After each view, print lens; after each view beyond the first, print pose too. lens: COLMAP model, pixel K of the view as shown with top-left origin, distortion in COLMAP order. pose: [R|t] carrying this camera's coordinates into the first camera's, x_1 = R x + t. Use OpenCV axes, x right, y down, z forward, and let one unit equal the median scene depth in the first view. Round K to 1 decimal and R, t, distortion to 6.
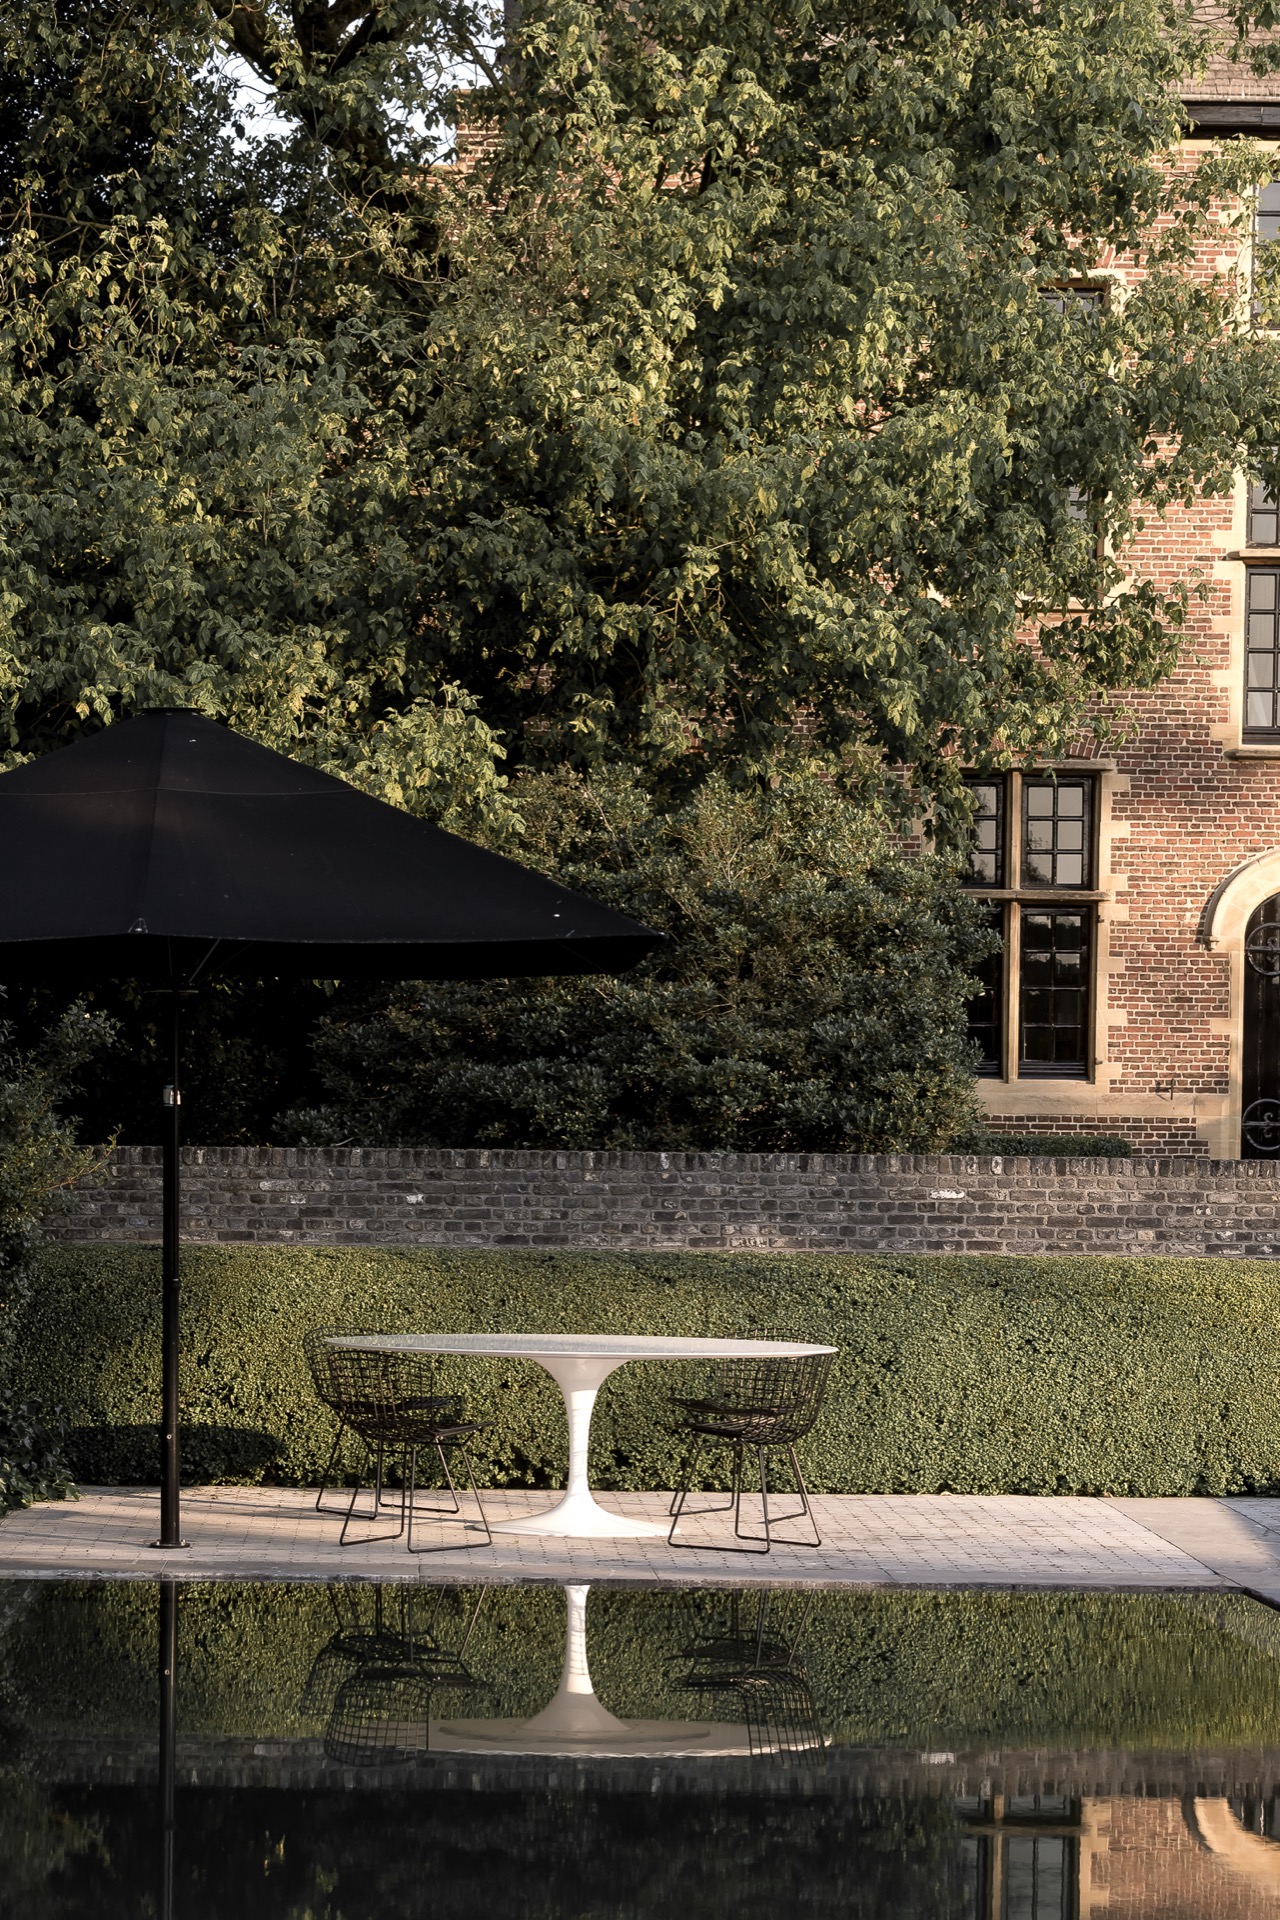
lens RADIAL K [[4906.7, 0, 458.6], [0, 4906.7, 983.6], [0, 0, 1]] dist [-0.017382, 0.000000]
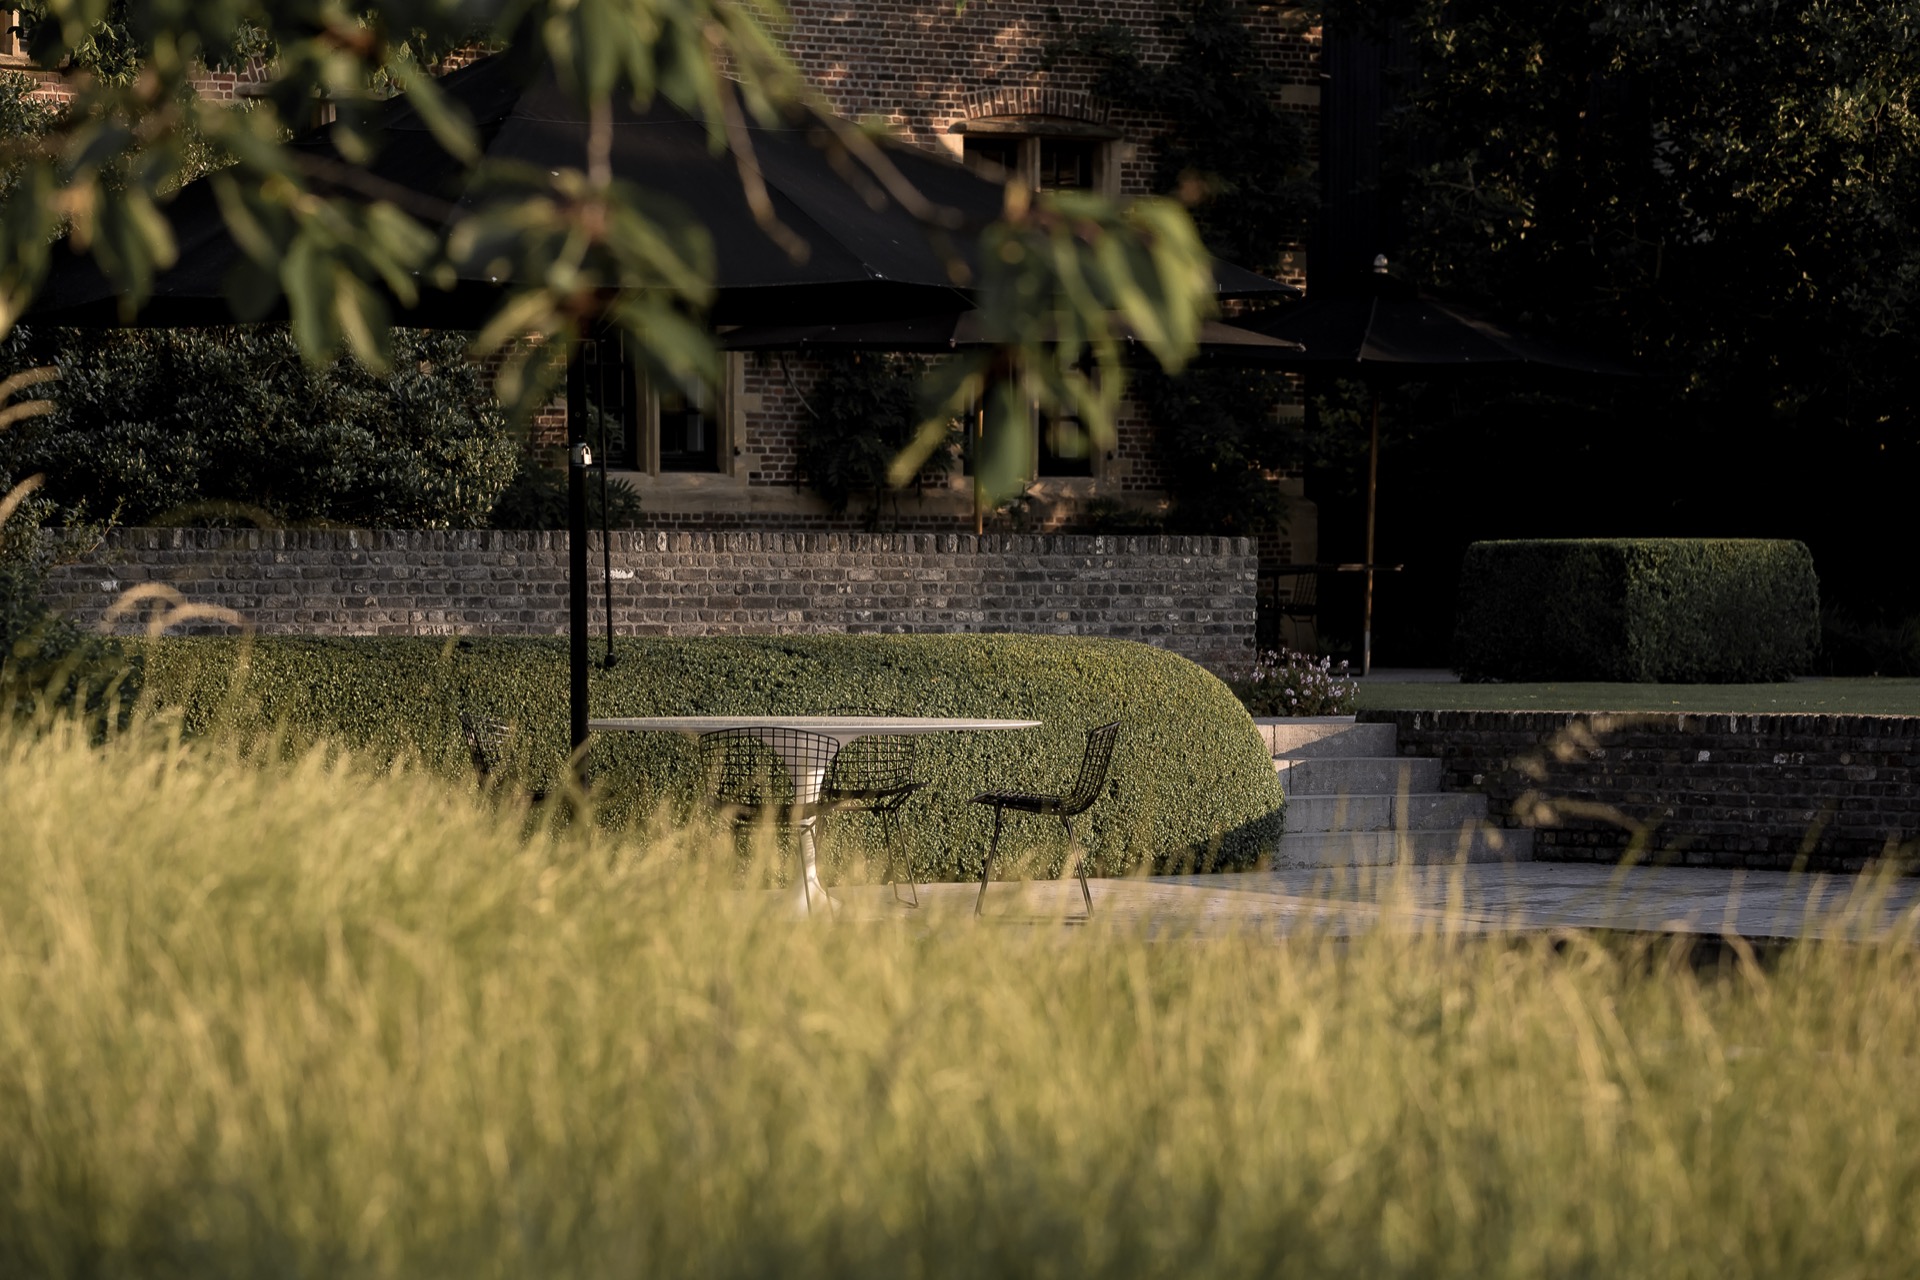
lens RADIAL K [[7385.6, 0, 929.4], [0, 7385.6, 905.4], [0, 0, 1]] dist [0.170995, 0.000000]
pose [[0.787747, -0.038687, 0.614783, -0.694356], [-0.007259, 0.997374, 0.072063, 0.005303], [-0.615956, -0.061230, 0.785397, -0.107920]]
